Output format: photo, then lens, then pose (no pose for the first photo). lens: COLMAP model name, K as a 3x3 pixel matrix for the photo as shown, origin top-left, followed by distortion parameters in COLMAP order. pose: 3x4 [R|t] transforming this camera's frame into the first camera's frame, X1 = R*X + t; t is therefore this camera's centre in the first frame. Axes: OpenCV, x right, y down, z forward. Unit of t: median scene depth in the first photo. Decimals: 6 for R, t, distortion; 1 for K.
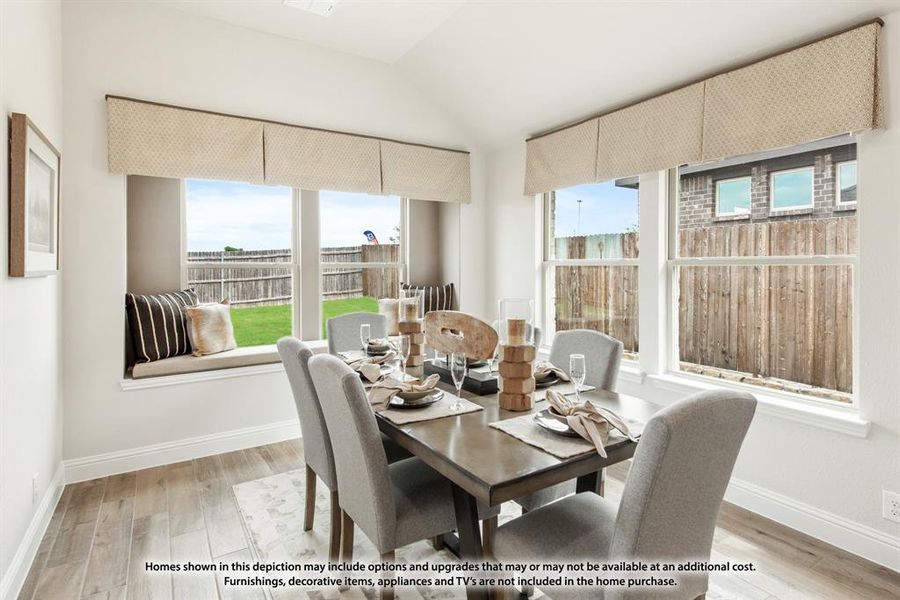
lens RADIAL K [[464.9, 0, 468.7], [0, 464.9, 268.4], [0, 0, 1]] dist [0.015002, -0.002341]
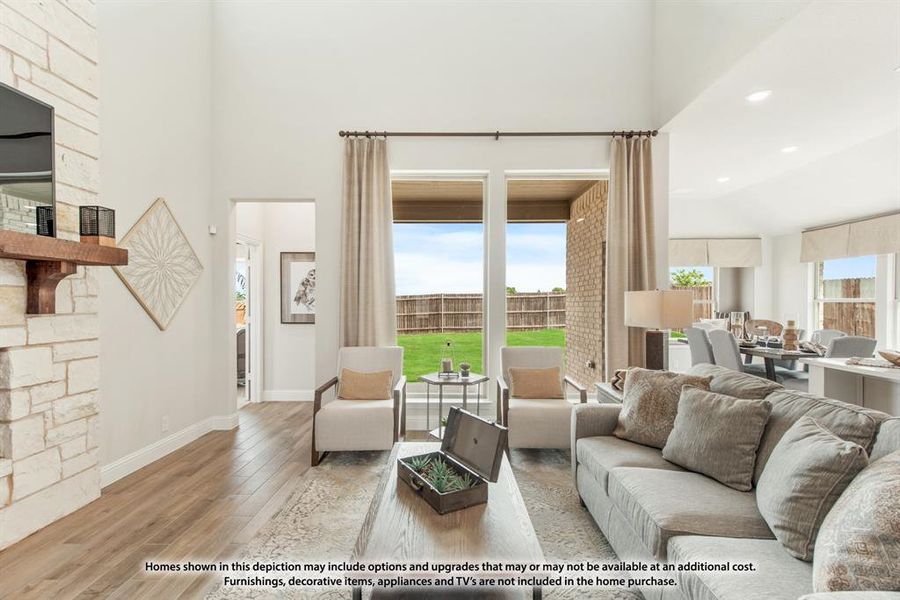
lens RADIAL K [[424.3, 0, 453.3], [0, 424.3, 305.9], [0, 0, 1]] dist [0.015883, -0.004767]
pose [[0.834586, 0.006436, -0.550841, -0.075938], [-0.002913, 0.999969, 0.007271, 0.001035], [0.550871, -0.004464, 0.834579, -0.972973]]
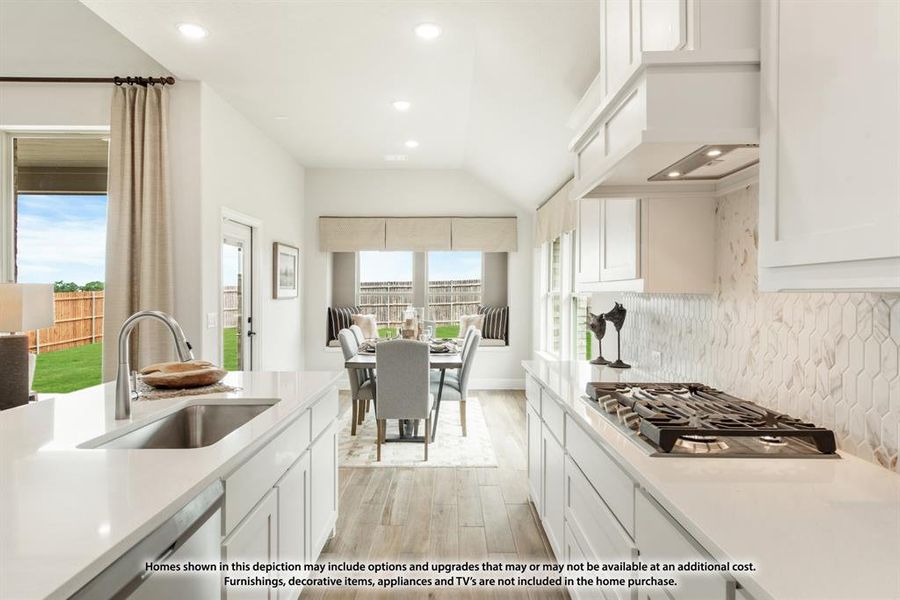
lens RADIAL K [[501.3, 0, 455.6], [0, 501.3, 299.3], [0, 0, 1]] dist [0.025802, -0.004690]
pose [[0.839083, 0.012498, -0.543860, 0.674635], [-0.005832, 0.999885, 0.013981, -0.012082], [0.543972, -0.008559, 0.839060, -0.406930]]
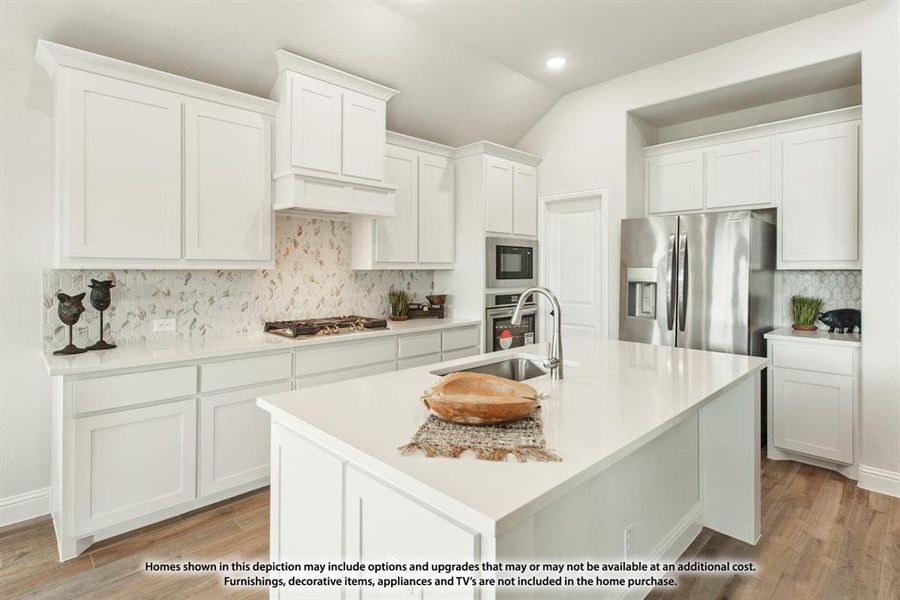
lens RADIAL K [[464.9, 0, 451.4], [0, 464.9, 271.3], [0, 0, 1]] dist [0.015002, -0.002341]
pose [[-0.198370, 0.001386, 0.980126, -0.184207], [0.000211, 0.999999, -0.001371, -0.008466], [-0.980127, -0.000065, -0.198371, -0.025433]]
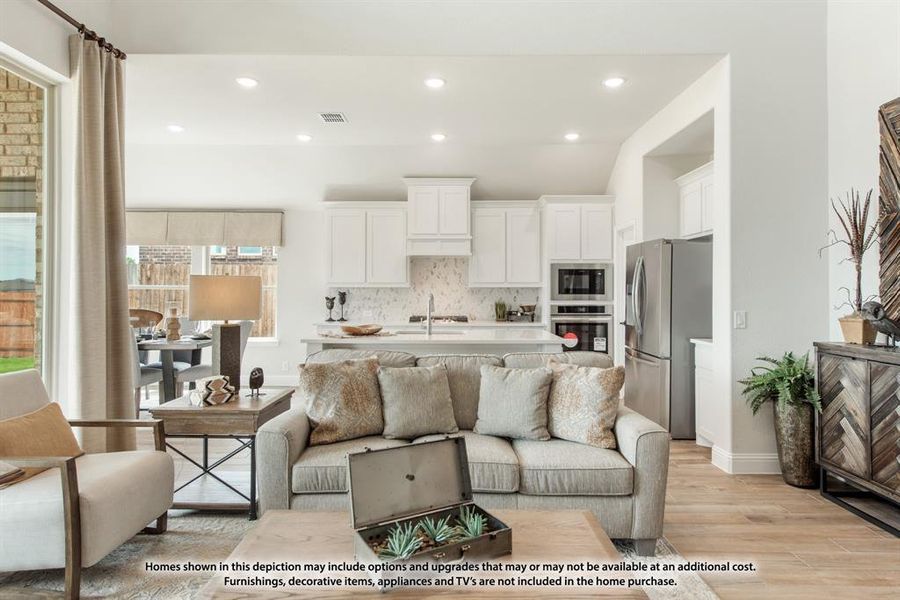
lens RADIAL K [[517.9, 0, 447.3], [0, 517.9, 285.5], [0, 0, 1]] dist [0.022995, -0.008919]
pose [[0.552119, 0.012813, 0.833667, -0.637492], [-0.002827, 0.999905, -0.013496, 0.002491], [-0.833760, 0.005094, 0.552103, -0.832699]]
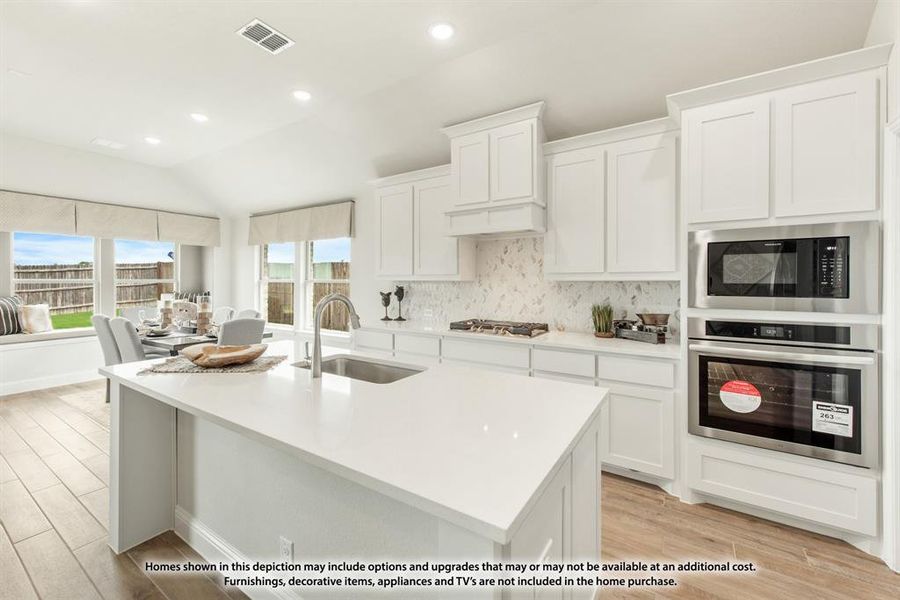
lens RADIAL K [[376.5, 0, 426.9], [0, 376.5, 282.5], [0, 0, 1]] dist [0.013172, -0.002739]
pose [[0.928439, 0.005216, 0.371447, 0.197247], [-0.005930, 0.999982, 0.000780, -0.008954], [-0.371436, -0.002927, 0.928454, -0.623962]]
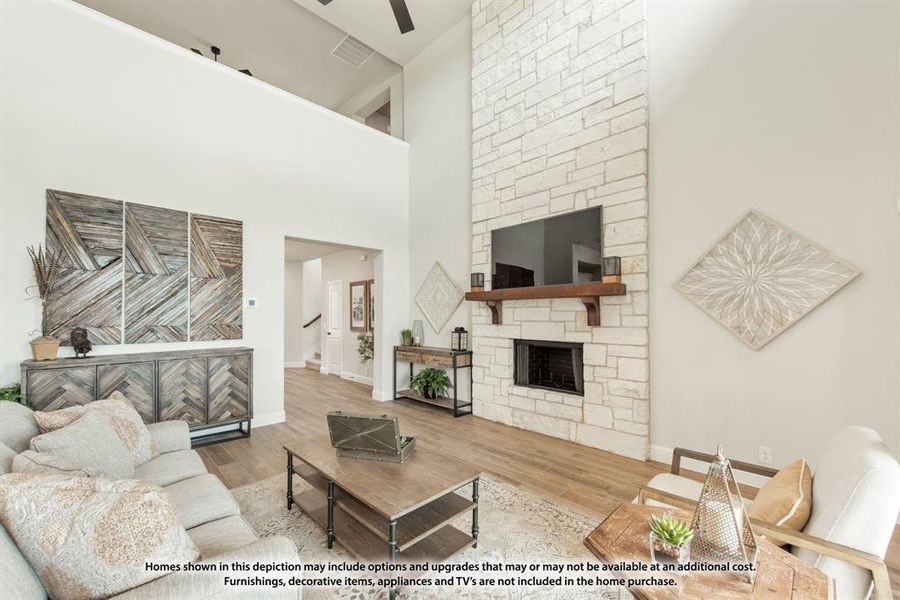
lens RADIAL K [[364.4, 0, 450.9], [0, 364.4, 310.8], [0, 0, 1]] dist [0.015734, -0.001493]
pose [[-0.981081, 0.000949, -0.193594, -0.331449], [0.003504, 0.999911, -0.012856, -0.007886], [0.193564, -0.013291, -0.980998, -0.069738]]
